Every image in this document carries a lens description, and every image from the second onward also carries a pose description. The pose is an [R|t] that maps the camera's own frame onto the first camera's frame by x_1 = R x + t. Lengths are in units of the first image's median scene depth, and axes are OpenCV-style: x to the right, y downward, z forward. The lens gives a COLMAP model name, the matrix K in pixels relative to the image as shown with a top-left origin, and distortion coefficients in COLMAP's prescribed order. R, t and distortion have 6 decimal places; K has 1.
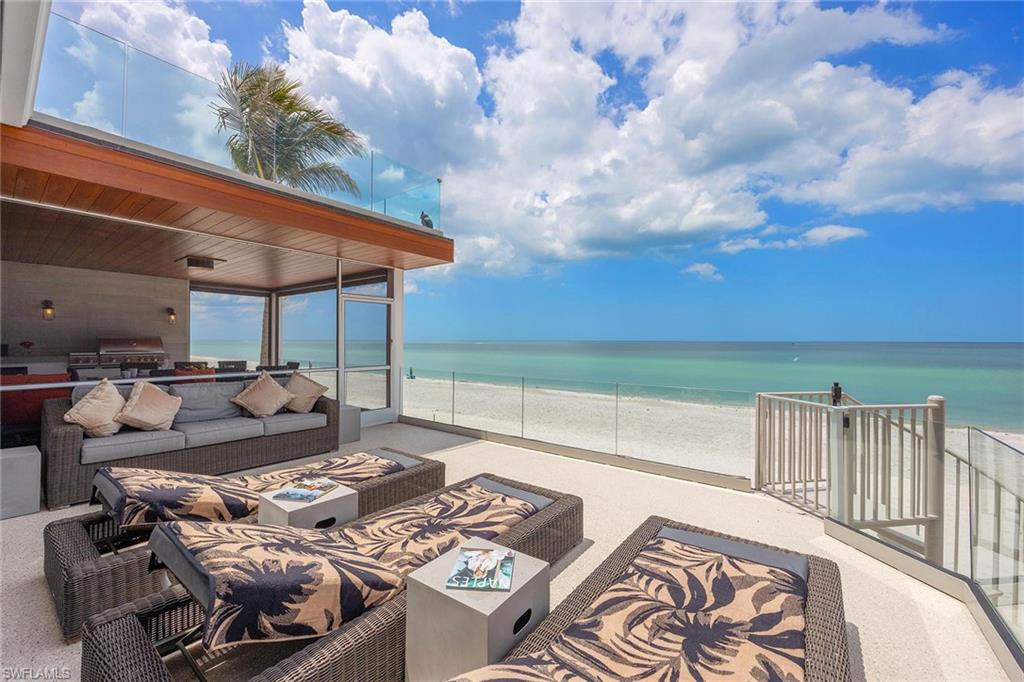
lens RADIAL K [[392.9, 0, 512.7], [0, 392.9, 340.8], [0, 0, 1]] dist [-0.000253, -0.000034]
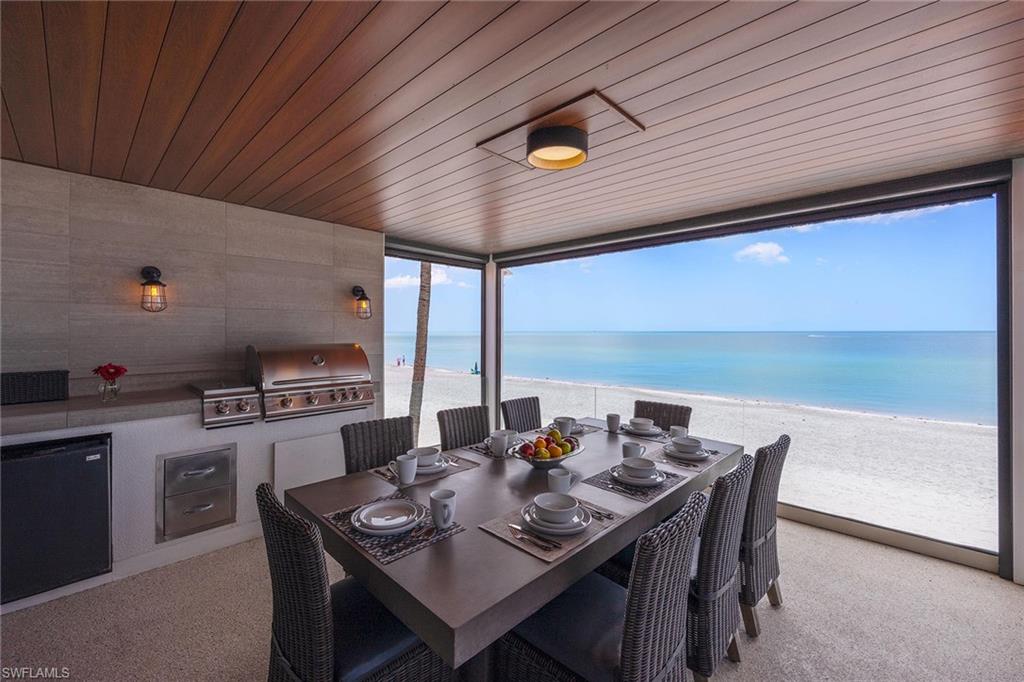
lens RADIAL K [[414.6, 0, 514.5], [0, 414.6, 336.1], [0, 0, 1]] dist [0.017027, 0.000127]
pose [[0.993601, -0.007407, -0.112706, -0.610689], [0.008536, 0.999918, 0.009533, -0.022989], [0.112627, -0.010434, 0.993583, 0.485959]]
